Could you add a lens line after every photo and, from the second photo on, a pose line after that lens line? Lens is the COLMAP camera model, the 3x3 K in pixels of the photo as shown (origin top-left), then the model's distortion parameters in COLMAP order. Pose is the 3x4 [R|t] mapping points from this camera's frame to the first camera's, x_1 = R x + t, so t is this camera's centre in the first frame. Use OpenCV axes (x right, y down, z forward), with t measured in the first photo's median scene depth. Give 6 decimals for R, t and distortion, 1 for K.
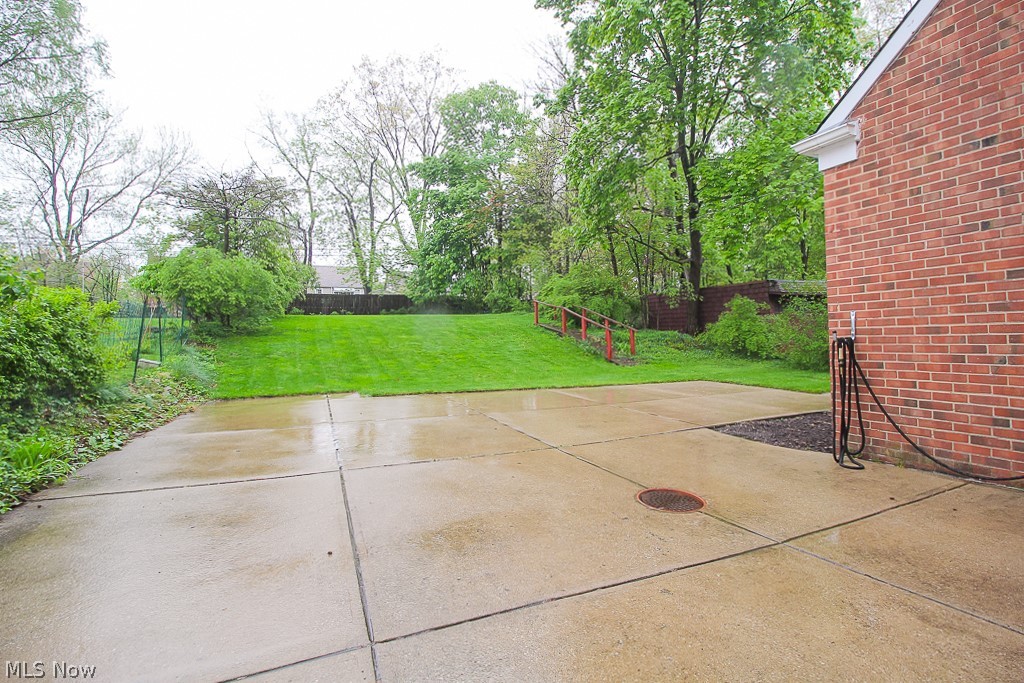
lens RADIAL K [[473.3, 0, 515.2], [0, 473.3, 333.2], [0, 0, 1]] dist [-0.000106, -0.000034]
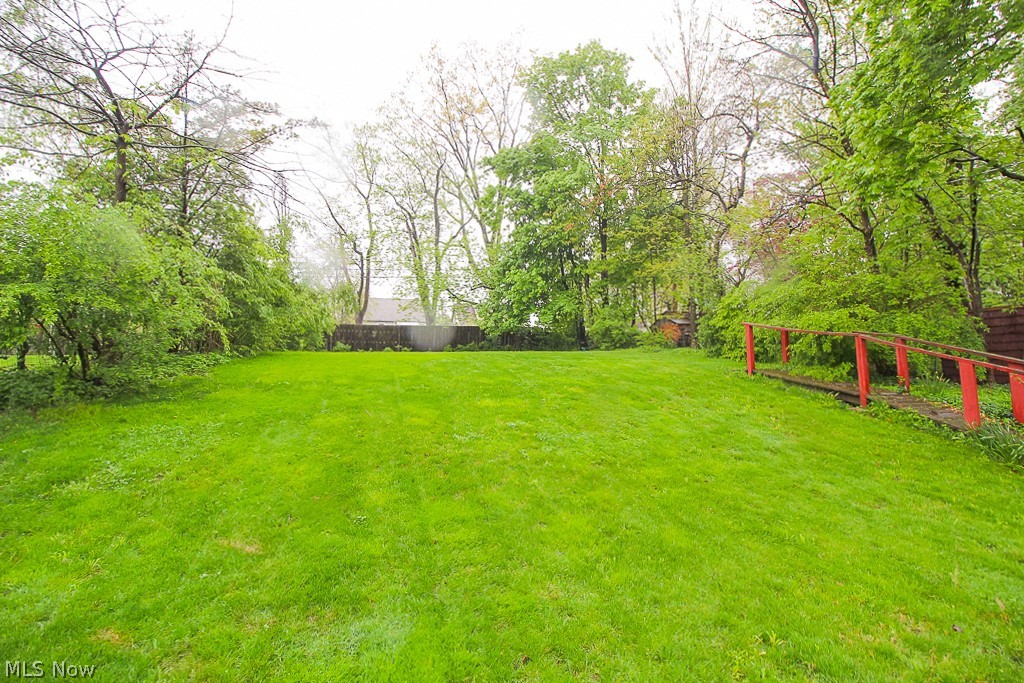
lens RADIAL K [[478.6, 0, 509.4], [0, 478.6, 337.4], [0, 0, 1]] dist [-0.002017, -0.000027]
pose [[0.989153, -0.002125, -0.146876, -0.061116], [-0.007985, 0.997639, -0.068209, -0.008828], [0.146674, 0.068642, 0.986800, 0.228835]]
